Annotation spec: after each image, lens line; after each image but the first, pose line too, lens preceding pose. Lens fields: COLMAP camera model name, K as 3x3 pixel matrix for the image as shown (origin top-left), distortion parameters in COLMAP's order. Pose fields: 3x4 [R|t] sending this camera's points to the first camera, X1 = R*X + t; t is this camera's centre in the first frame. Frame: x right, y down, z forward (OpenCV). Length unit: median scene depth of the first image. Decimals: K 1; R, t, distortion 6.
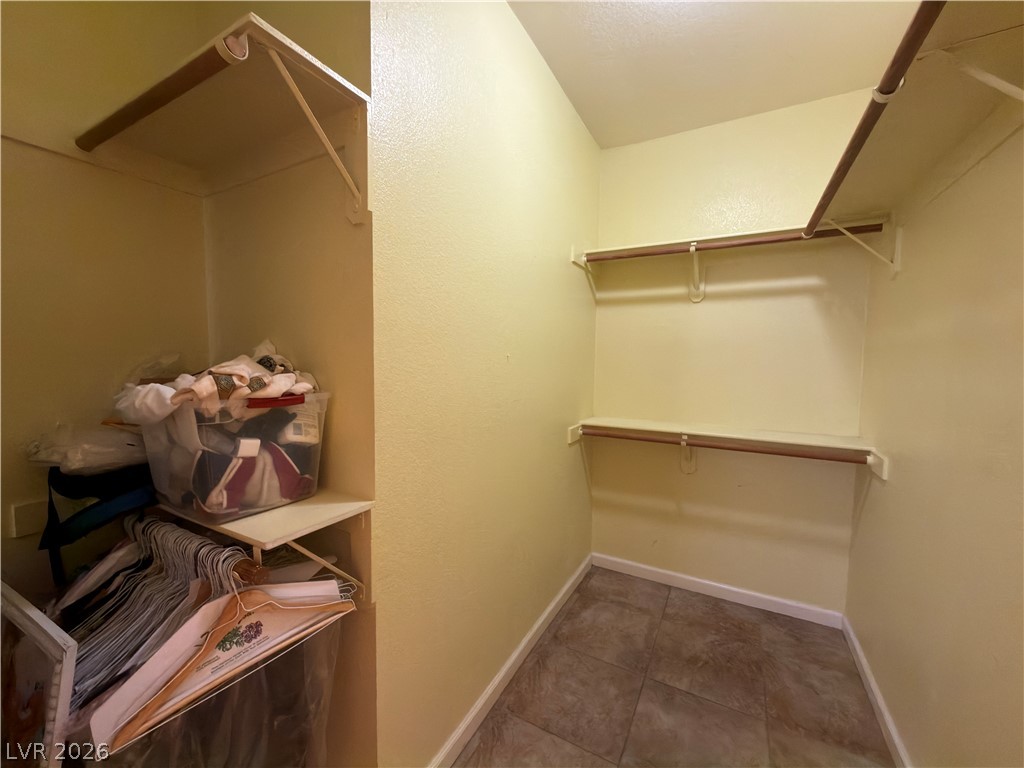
lens RADIAL K [[408.9, 0, 519.6], [0, 408.9, 385.7], [0, 0, 1]] dist [0.001197, -0.000163]
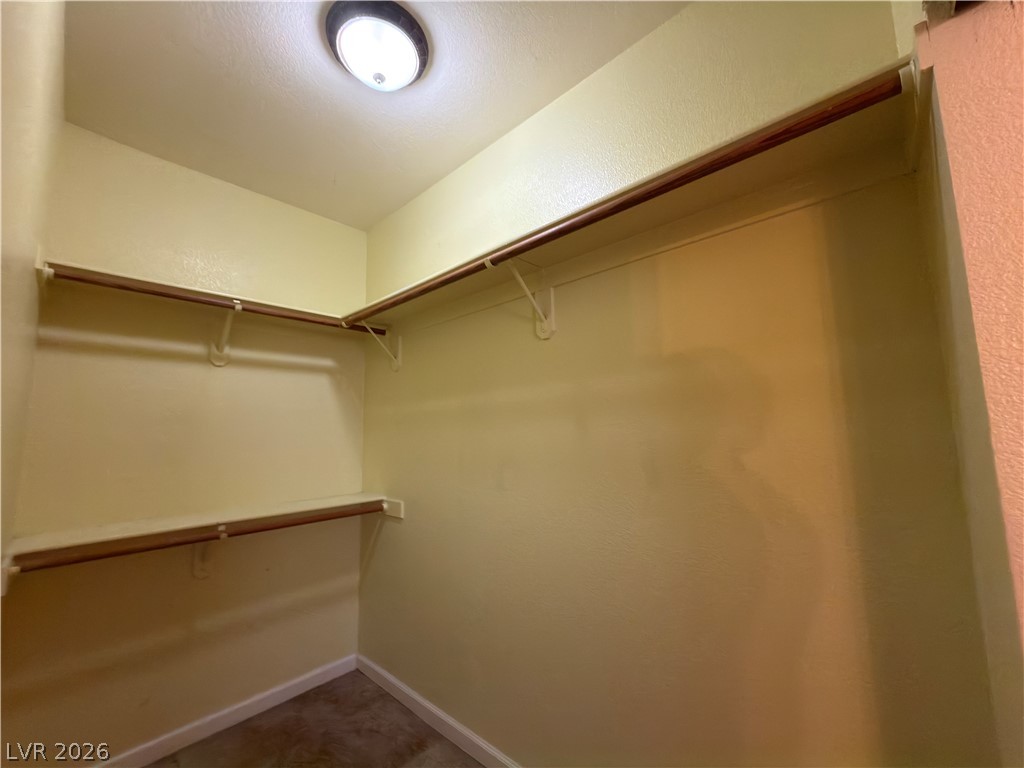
lens RADIAL K [[408.9, 0, 512.1], [0, 408.9, 383.8], [0, 0, 1]] dist [0.001197, -0.000163]
pose [[0.249218, 0.095080, 0.963769, -0.272114], [0.089650, 0.988631, -0.120715, -0.007501], [-0.964289, 0.116486, 0.237860, 0.225606]]
